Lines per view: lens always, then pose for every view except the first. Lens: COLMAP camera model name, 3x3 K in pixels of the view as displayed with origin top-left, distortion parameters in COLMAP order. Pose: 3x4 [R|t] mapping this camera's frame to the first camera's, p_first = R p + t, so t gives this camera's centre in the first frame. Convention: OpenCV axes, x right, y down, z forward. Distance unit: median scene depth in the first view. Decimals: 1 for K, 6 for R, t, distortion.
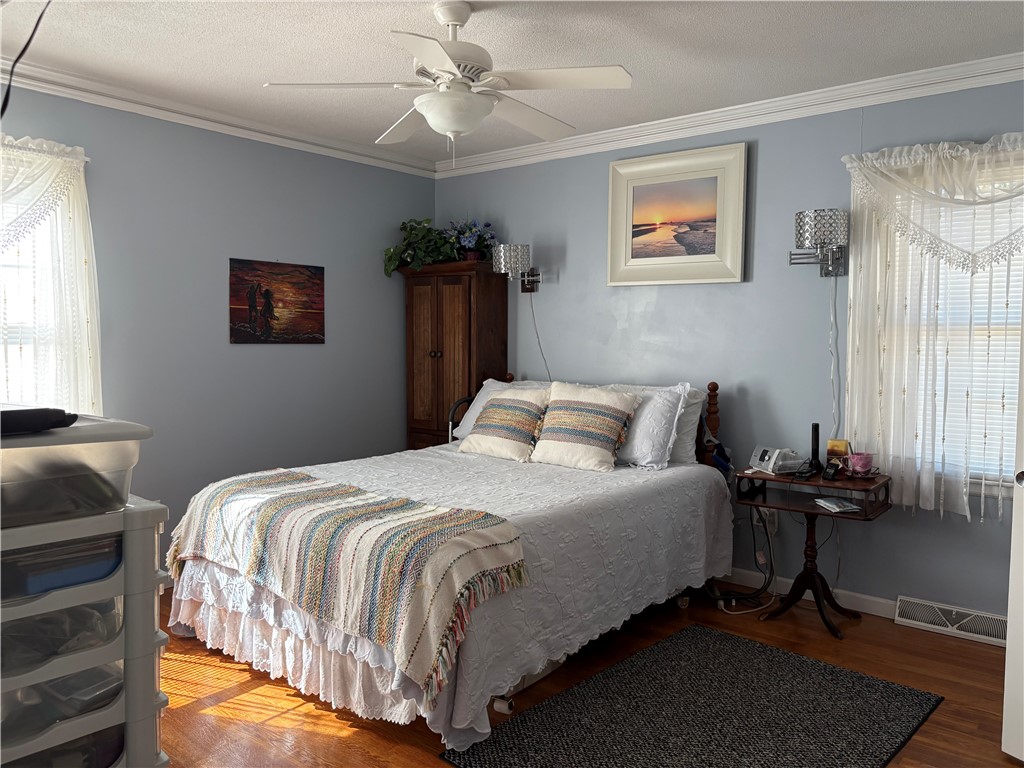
lens RADIAL K [[773.5, 0, 517.2], [0, 773.5, 386.2], [0, 0, 1]] dist [0.056802, -0.081103]
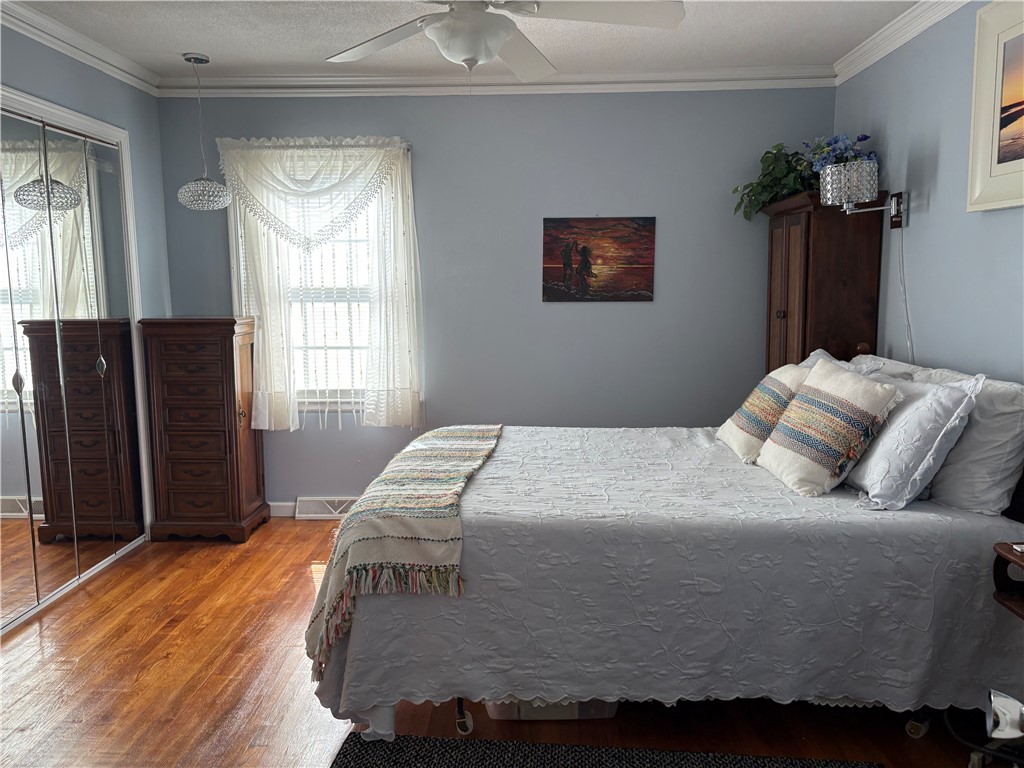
lens RADIAL K [[788.2, 0, 527.9], [0, 788.2, 389.8], [0, 0, 1]] dist [0.086180, -0.087250]
pose [[0.604743, 0.098611, -0.790292, 0.446210], [-0.040208, 0.994820, 0.093364, -0.033809], [0.795405, -0.024686, 0.605575, 0.327966]]
